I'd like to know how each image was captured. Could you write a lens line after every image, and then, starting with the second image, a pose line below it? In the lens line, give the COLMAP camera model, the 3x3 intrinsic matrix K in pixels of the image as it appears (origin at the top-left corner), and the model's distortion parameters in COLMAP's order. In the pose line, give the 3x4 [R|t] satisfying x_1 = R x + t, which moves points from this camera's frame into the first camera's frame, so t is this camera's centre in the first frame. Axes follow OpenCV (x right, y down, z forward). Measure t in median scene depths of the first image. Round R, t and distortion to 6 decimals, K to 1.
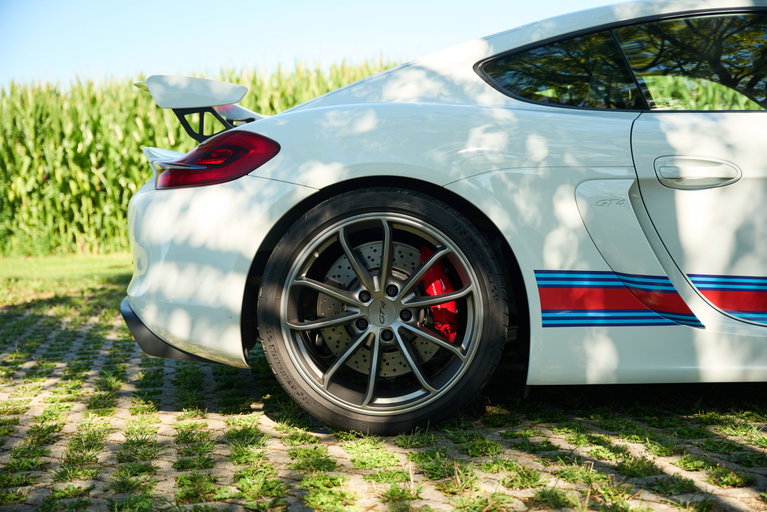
lens RADIAL K [[939.3, 0, 383.4], [0, 939.3, 254.5], [0, 0, 1]] dist [0.044774, 0.000000]
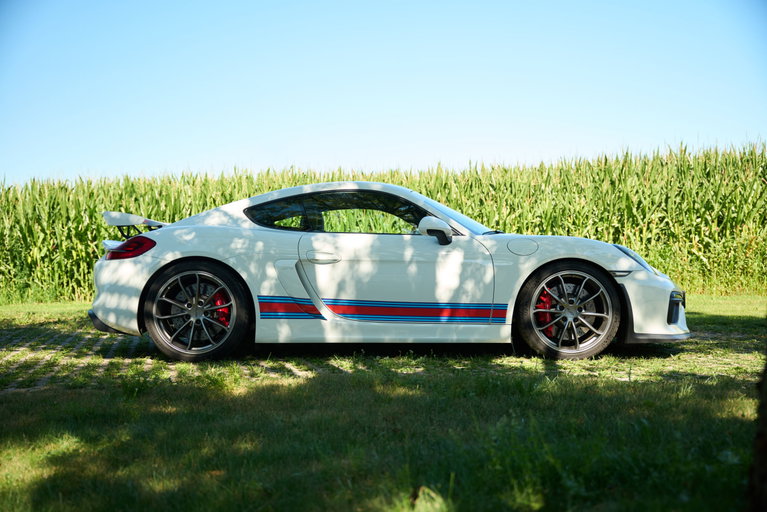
lens RADIAL K [[779.0, 0, 378.8], [0, 779.0, 260.0], [0, 0, 1]] dist [0.035040, 0.000000]
pose [[0.998553, 0.017393, 0.050887, 0.362483], [-0.013923, 0.997605, -0.067759, 0.055963], [-0.051943, 0.066952, 0.996403, -1.034793]]
